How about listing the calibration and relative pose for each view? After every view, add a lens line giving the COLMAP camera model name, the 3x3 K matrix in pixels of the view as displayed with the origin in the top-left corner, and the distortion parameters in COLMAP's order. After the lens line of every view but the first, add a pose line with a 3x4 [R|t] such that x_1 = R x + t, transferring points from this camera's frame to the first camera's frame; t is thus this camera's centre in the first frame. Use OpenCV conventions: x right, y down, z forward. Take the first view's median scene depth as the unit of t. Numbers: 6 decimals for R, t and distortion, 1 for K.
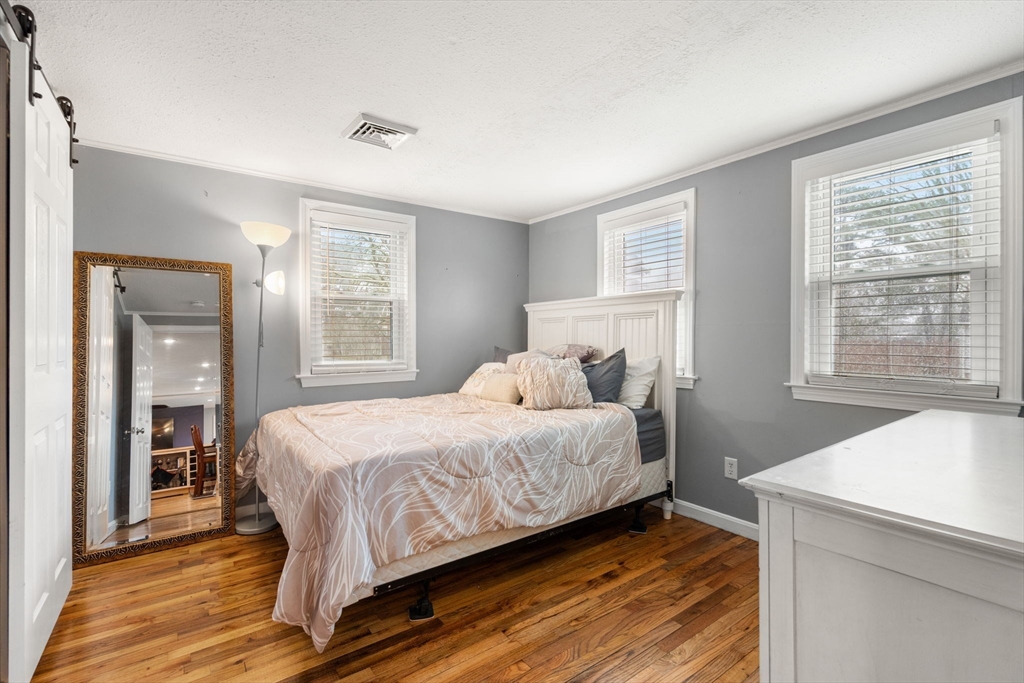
lens RADIAL K [[470.9, 0, 516.4], [0, 470.9, 338.4], [0, 0, 1]] dist [-0.002533, 0.001011]
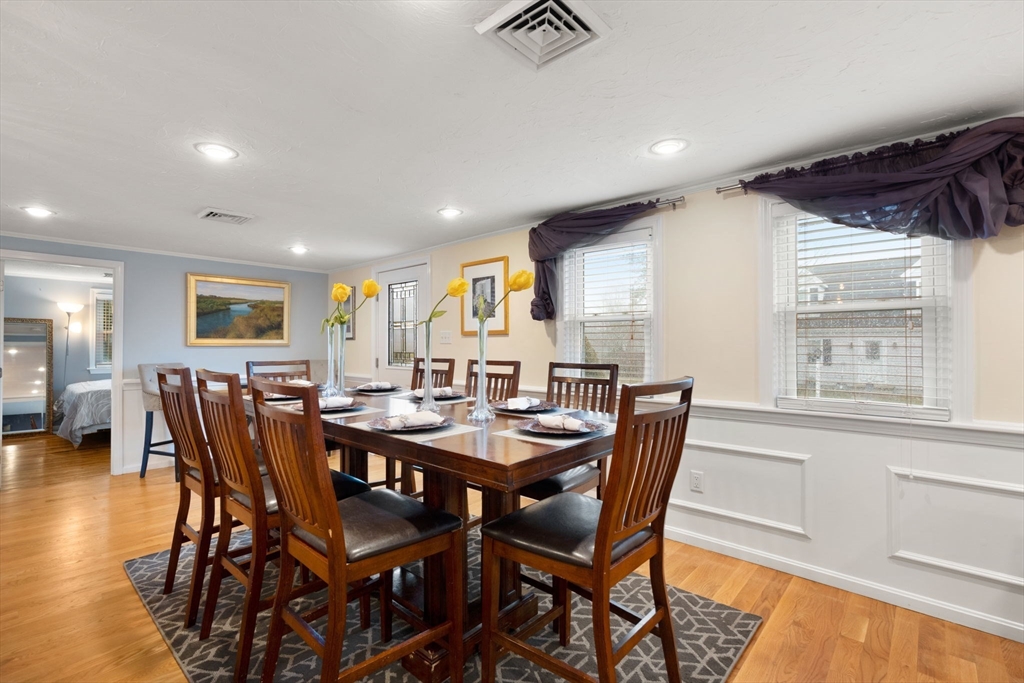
lens RADIAL K [[470.9, 0, 504.4], [0, 470.9, 338.6], [0, 0, 1]] dist [-0.002533, 0.001011]
pose [[0.982434, 0.008590, 0.186414, 1.129082], [-0.005118, 0.999805, -0.019096, -0.031727], [-0.186542, 0.017807, 0.982286, -1.659665]]
